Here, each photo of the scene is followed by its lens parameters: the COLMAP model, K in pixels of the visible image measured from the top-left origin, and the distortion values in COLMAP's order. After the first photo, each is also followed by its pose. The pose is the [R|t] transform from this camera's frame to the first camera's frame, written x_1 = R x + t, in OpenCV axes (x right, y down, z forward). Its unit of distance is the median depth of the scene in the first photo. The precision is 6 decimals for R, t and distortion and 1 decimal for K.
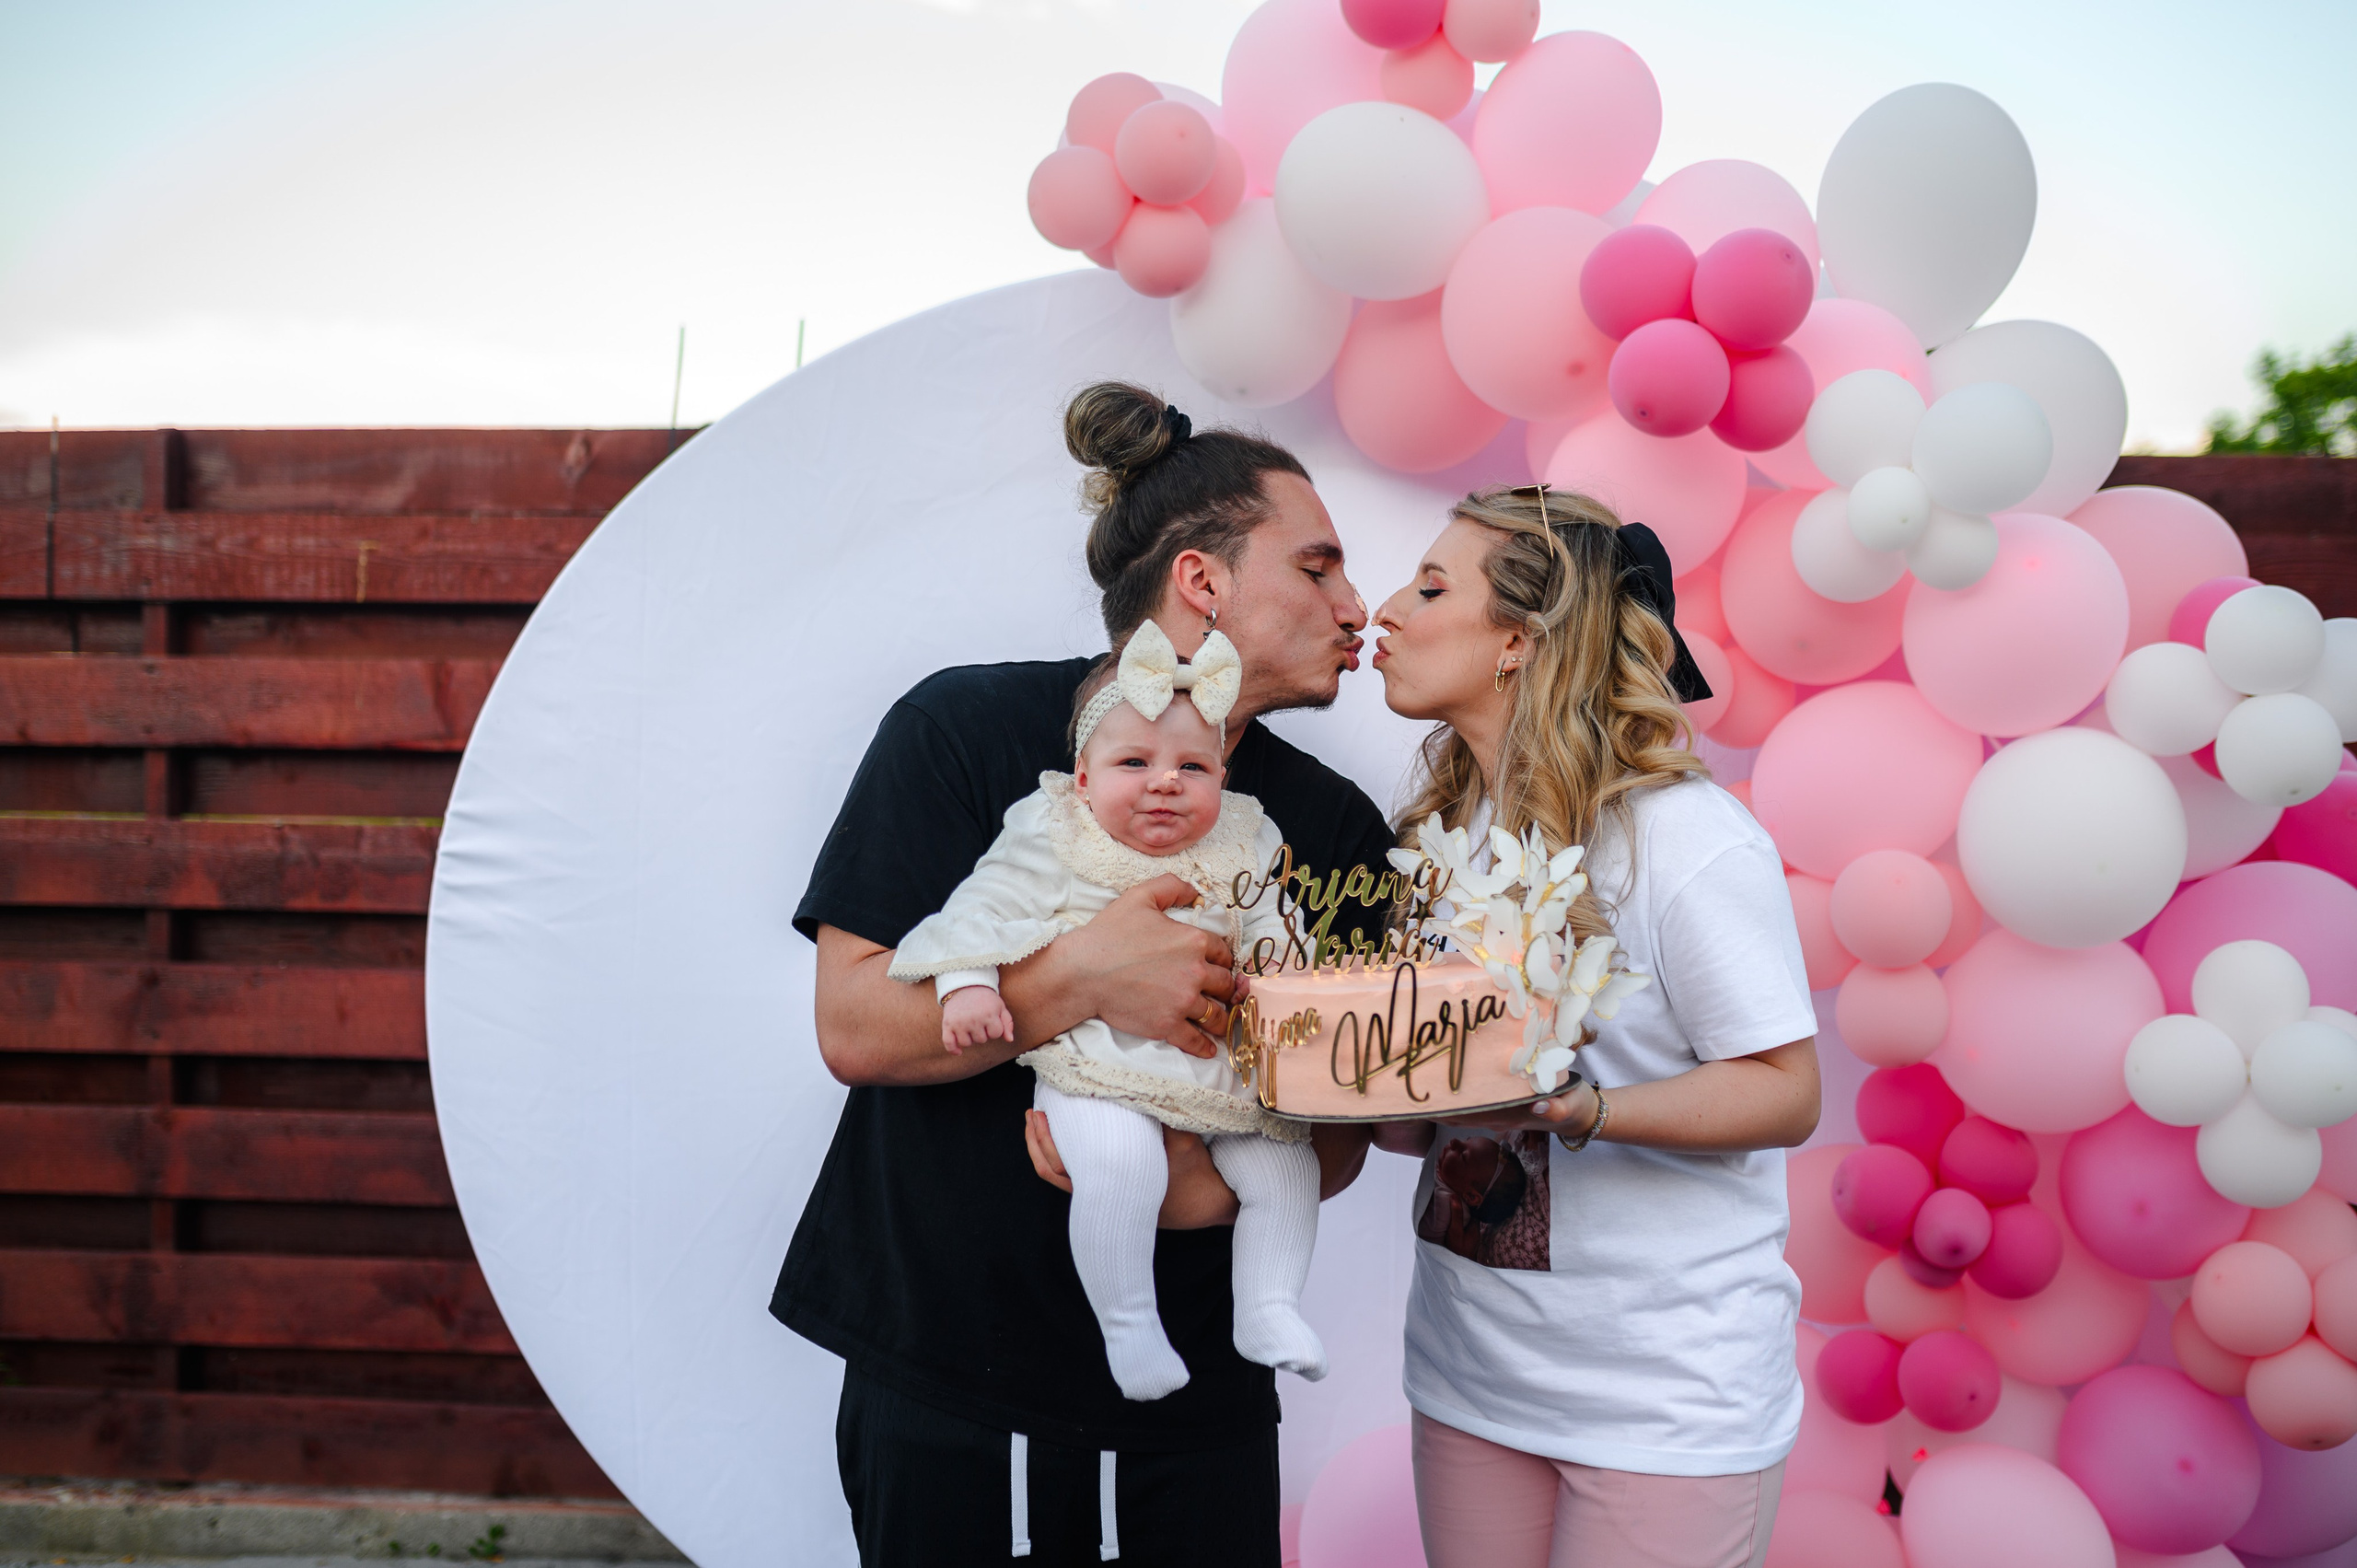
lens RADIAL K [[2370.1, 0, 1176.4], [0, 2370.1, 799.6], [0, 0, 1]] dist [-0.000676, 0.000000]
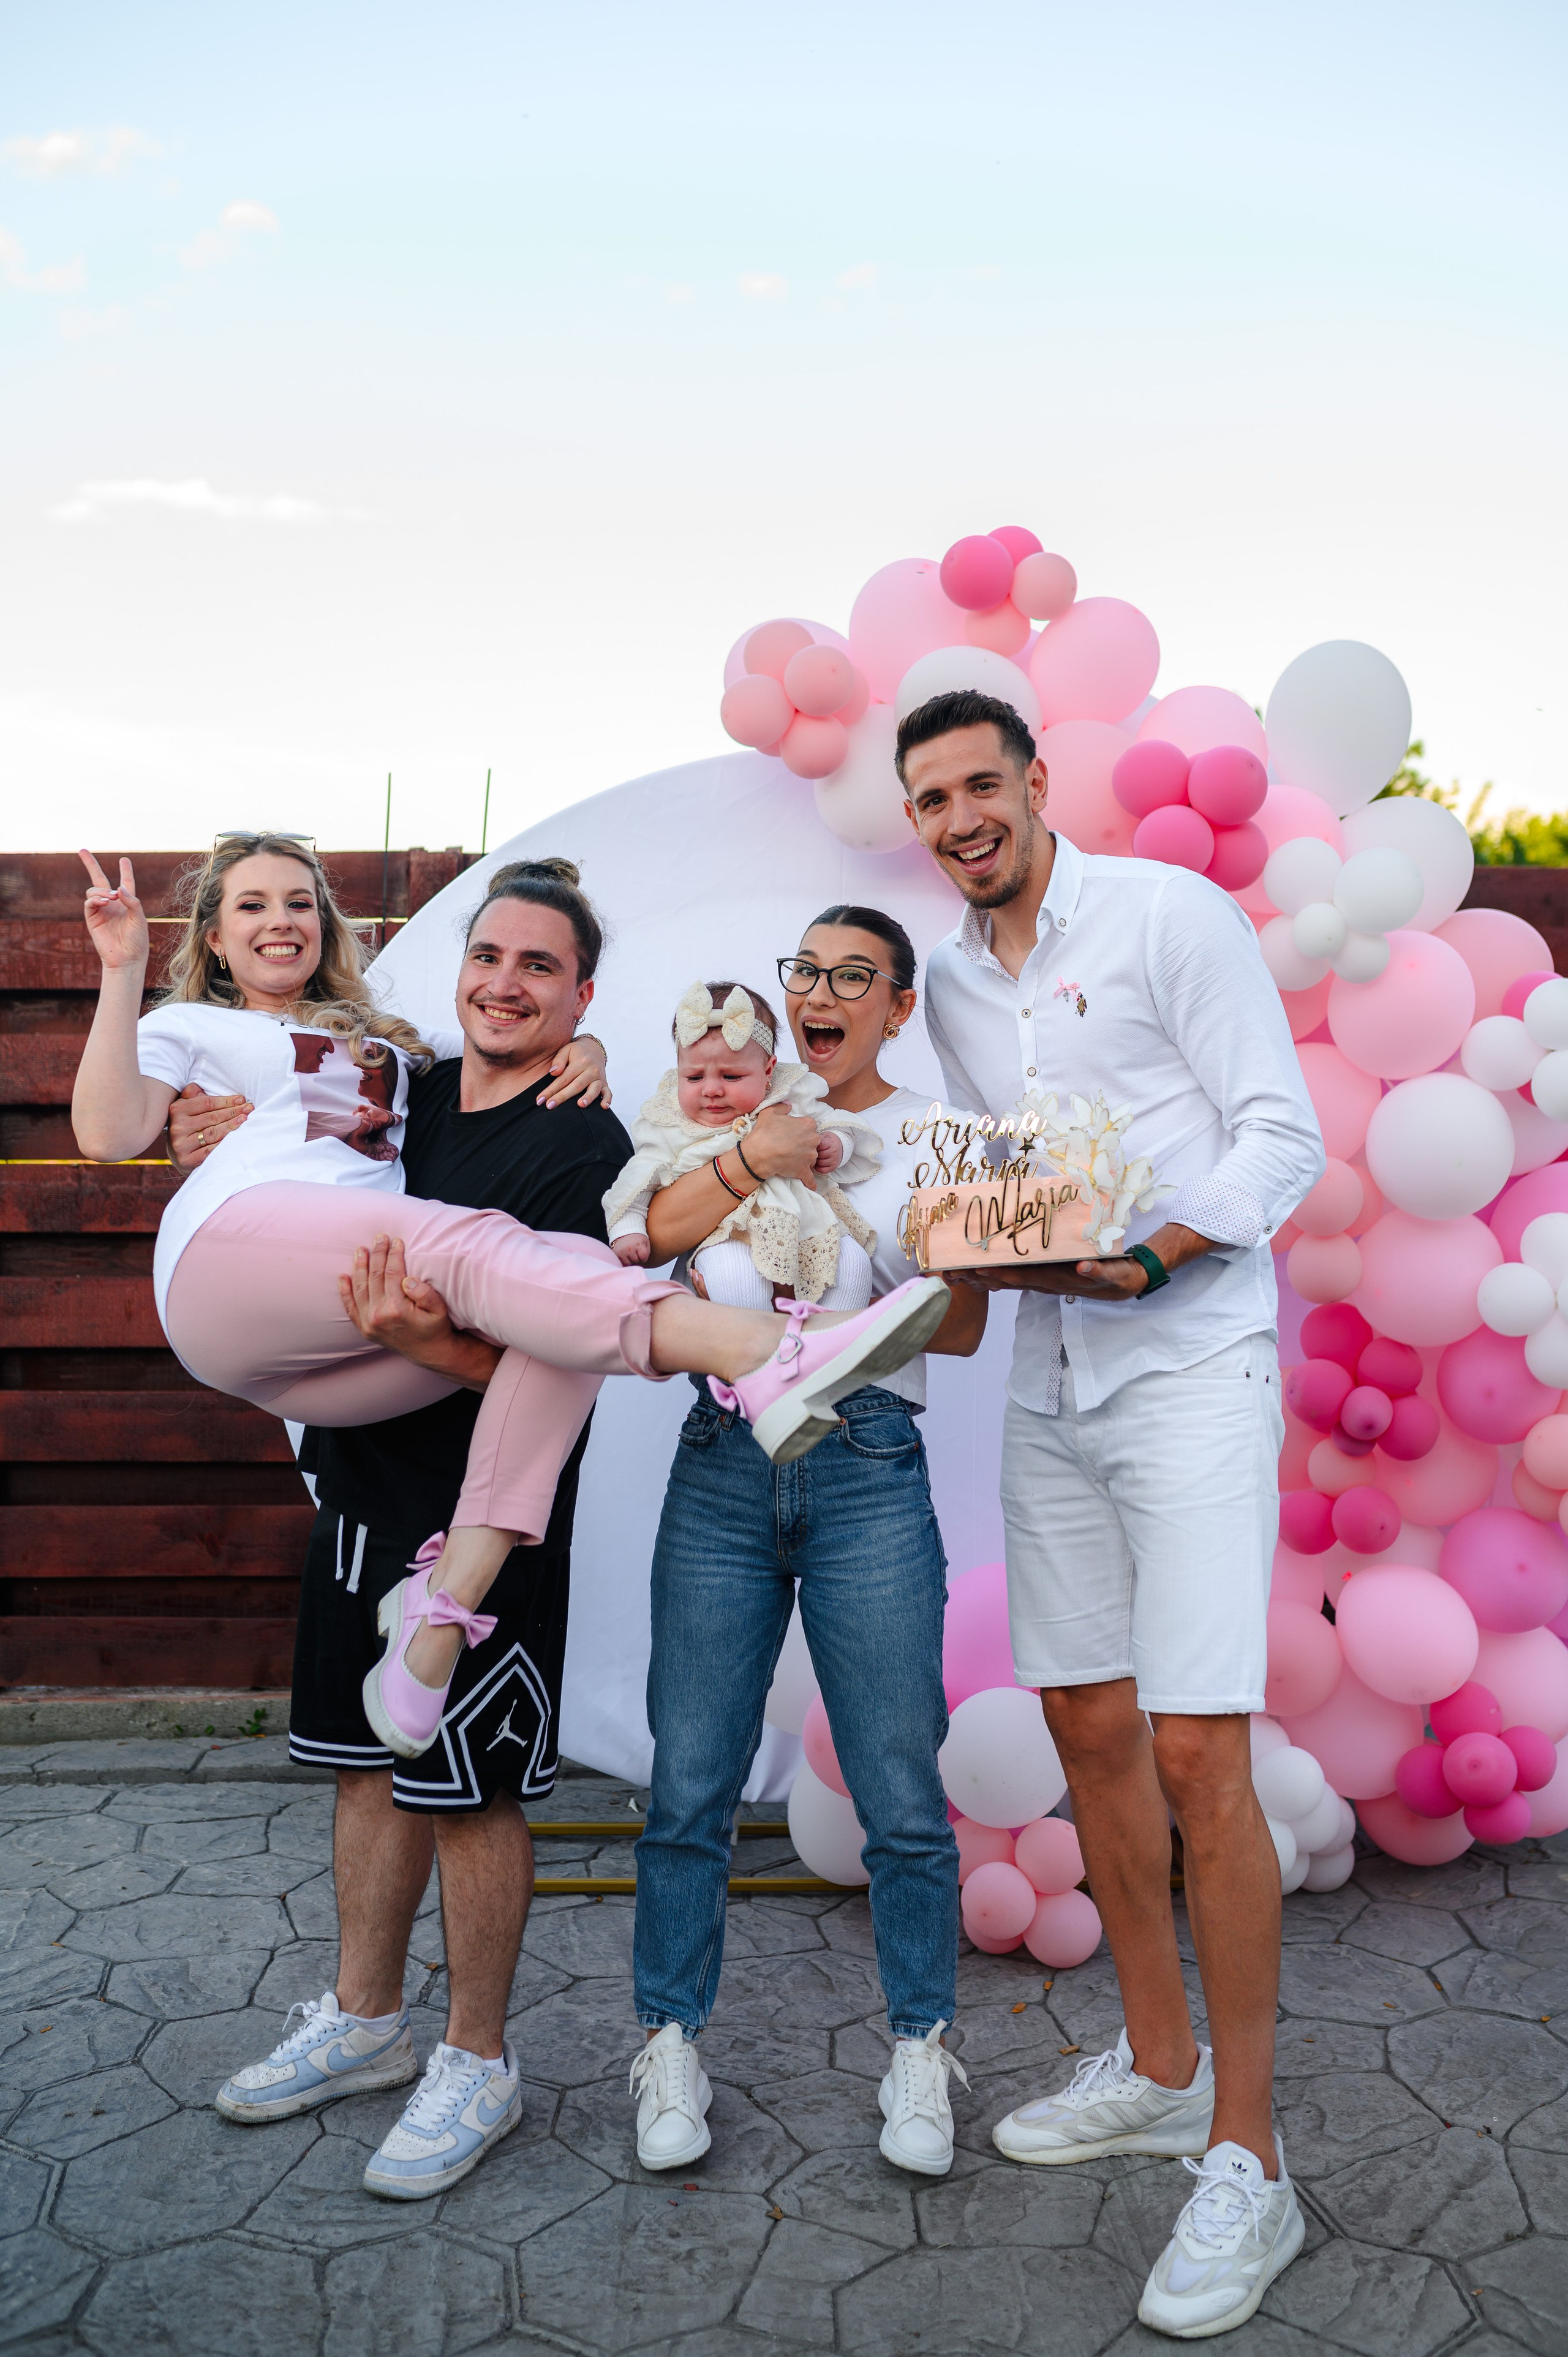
lens RADIAL K [[2370.0, 0, 786.0], [0, 2370.0, 1164.3], [0, 0, 1]] dist [-0.000676, 0.000000]
pose [[0.996855, -0.018236, 0.077126, -0.134363], [0.017417, 0.999785, 0.011284, 0.003016], [-0.077315, -0.009905, 0.996958, -0.411731]]
